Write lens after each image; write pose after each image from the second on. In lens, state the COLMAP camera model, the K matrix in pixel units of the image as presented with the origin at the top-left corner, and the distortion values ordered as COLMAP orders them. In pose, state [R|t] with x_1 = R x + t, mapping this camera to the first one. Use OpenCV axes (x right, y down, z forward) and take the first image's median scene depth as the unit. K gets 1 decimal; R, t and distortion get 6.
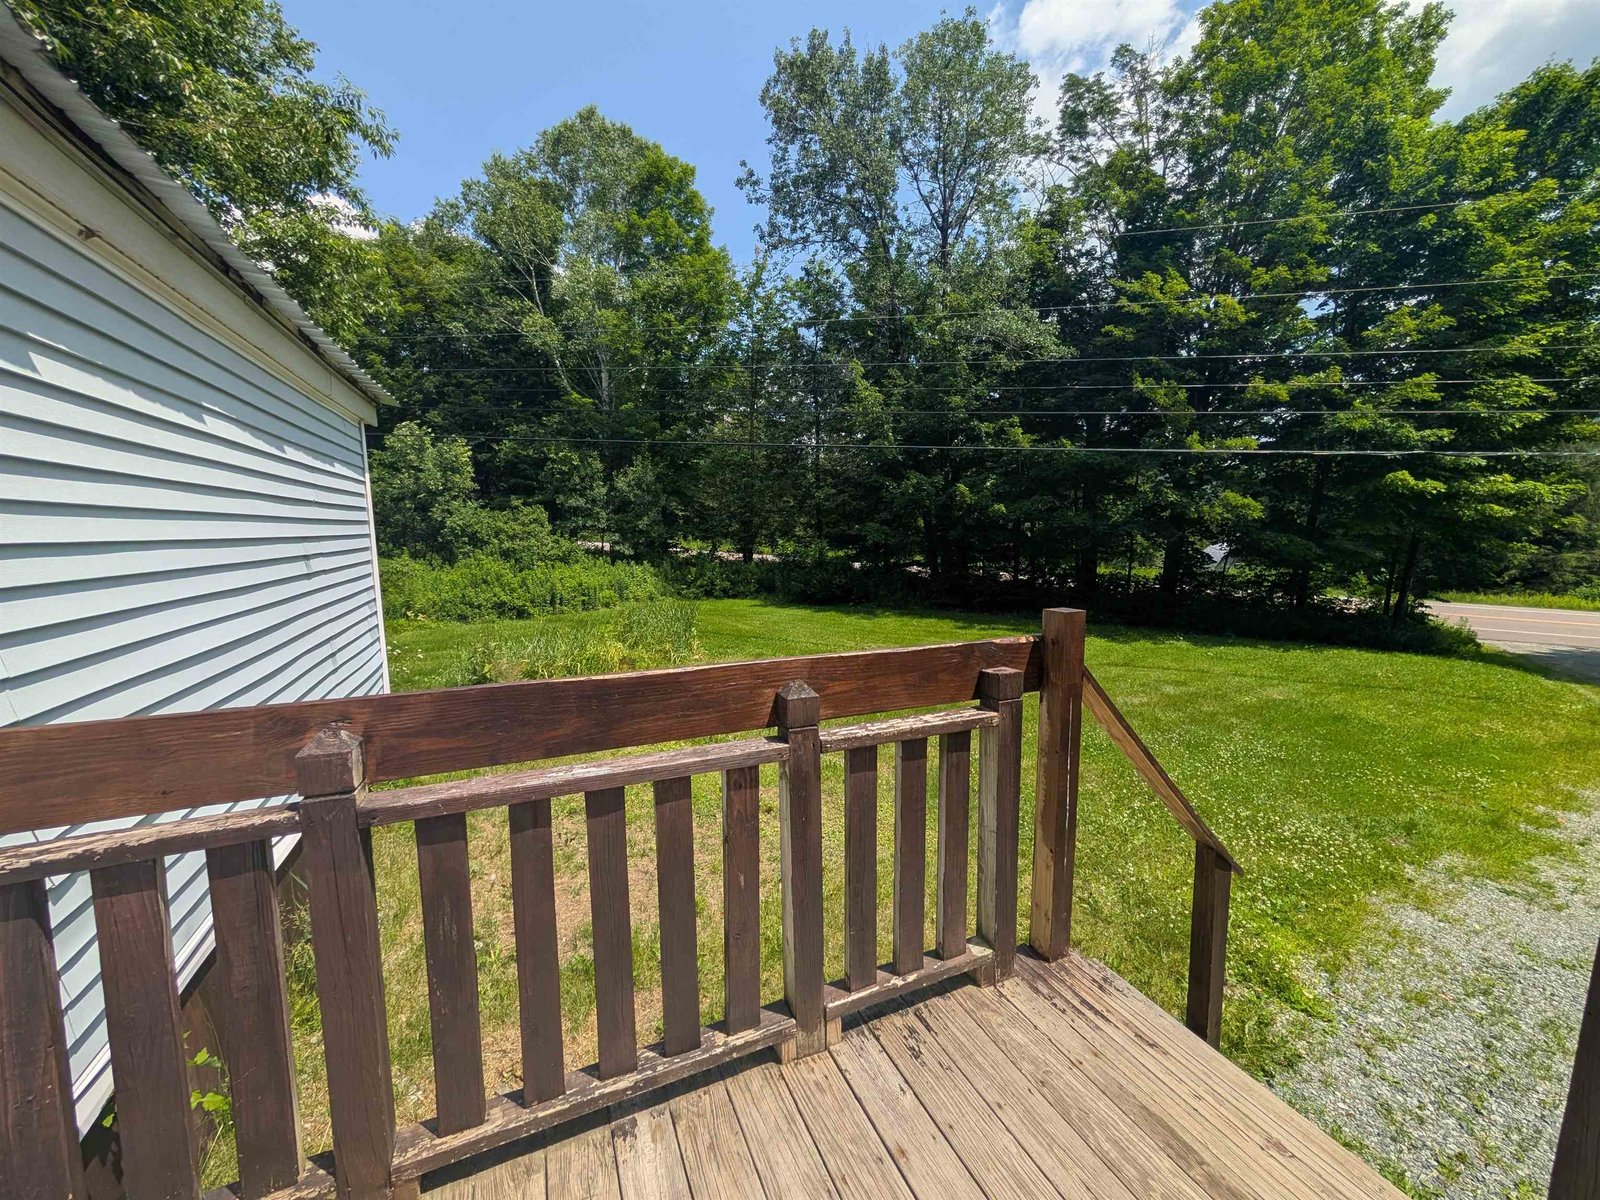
lens RADIAL K [[608.2, 0, 799.3], [0, 608.2, 604.7], [0, 0, 1]] dist [0.001303, 0.000427]
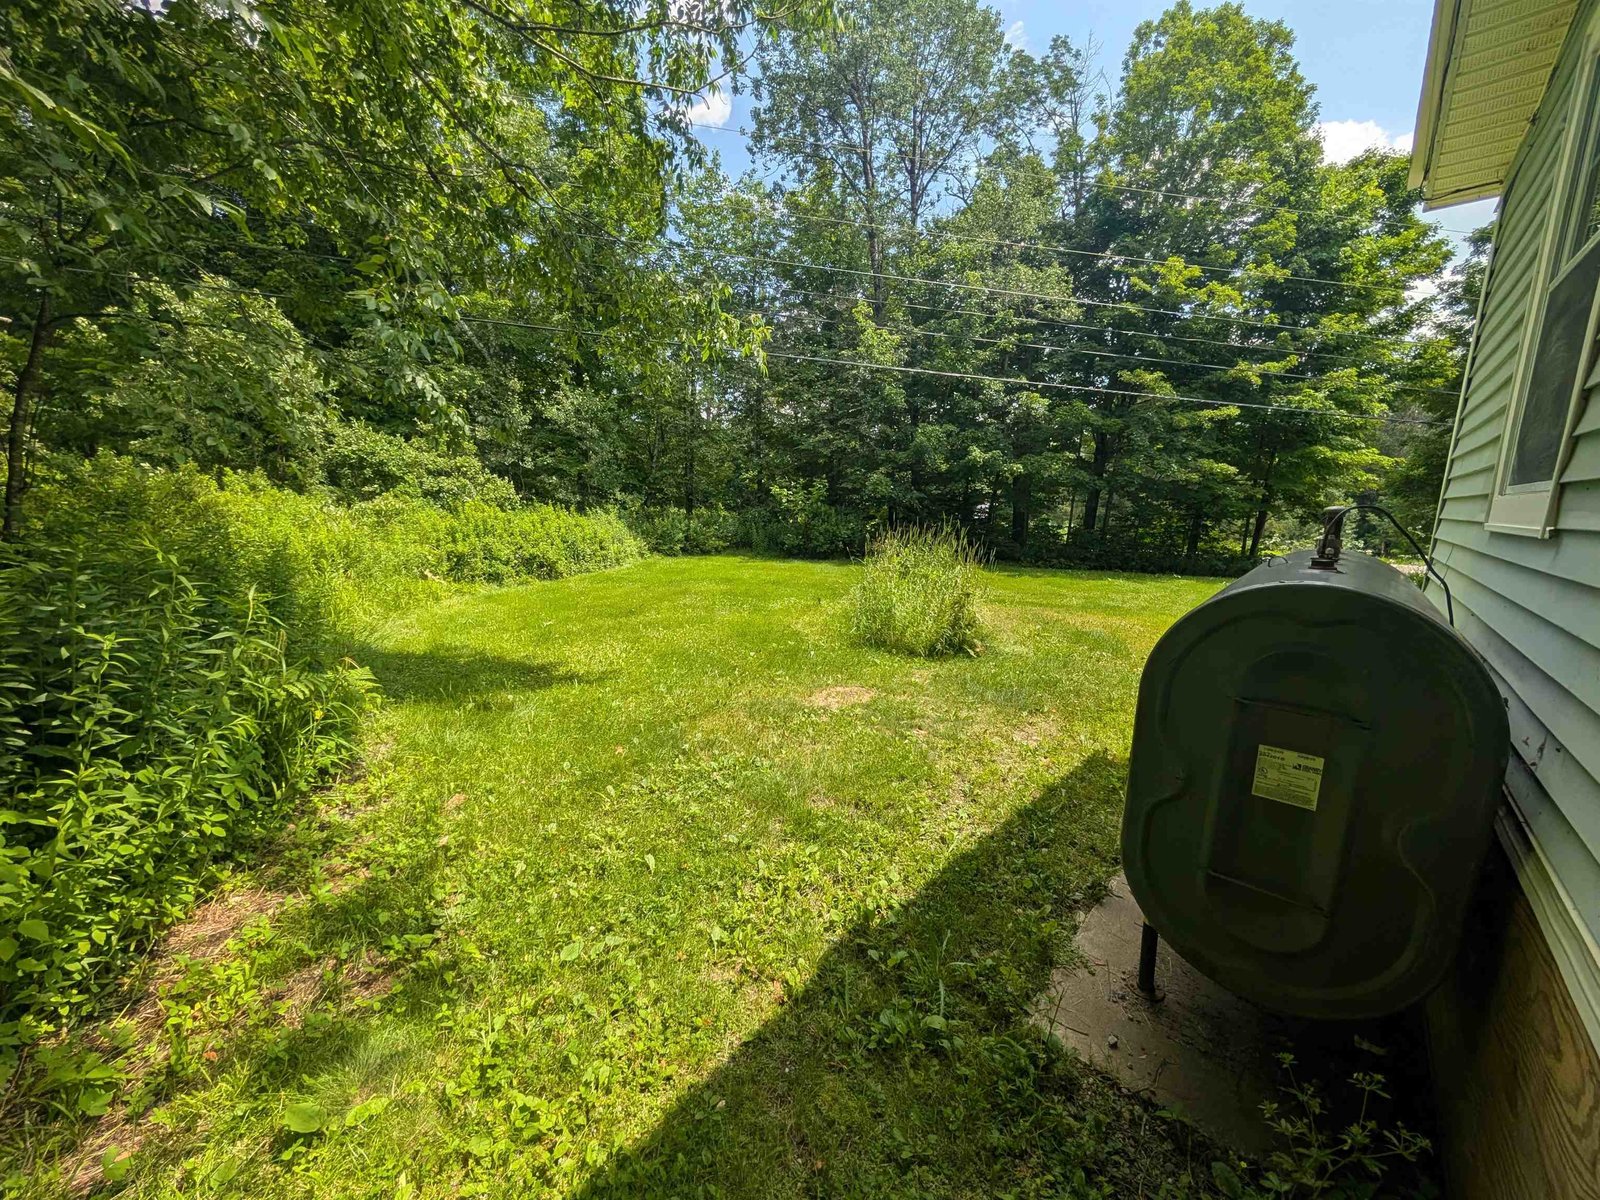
lens RADIAL K [[608.2, 0, 799.3], [0, 608.2, 604.7], [0, 0, 1]] dist [0.001303, 0.000427]
pose [[0.917500, -0.048355, 0.394785, -0.367080], [0.020650, 0.997035, 0.074129, 0.001830], [-0.397199, -0.059861, 0.915778, 0.145949]]
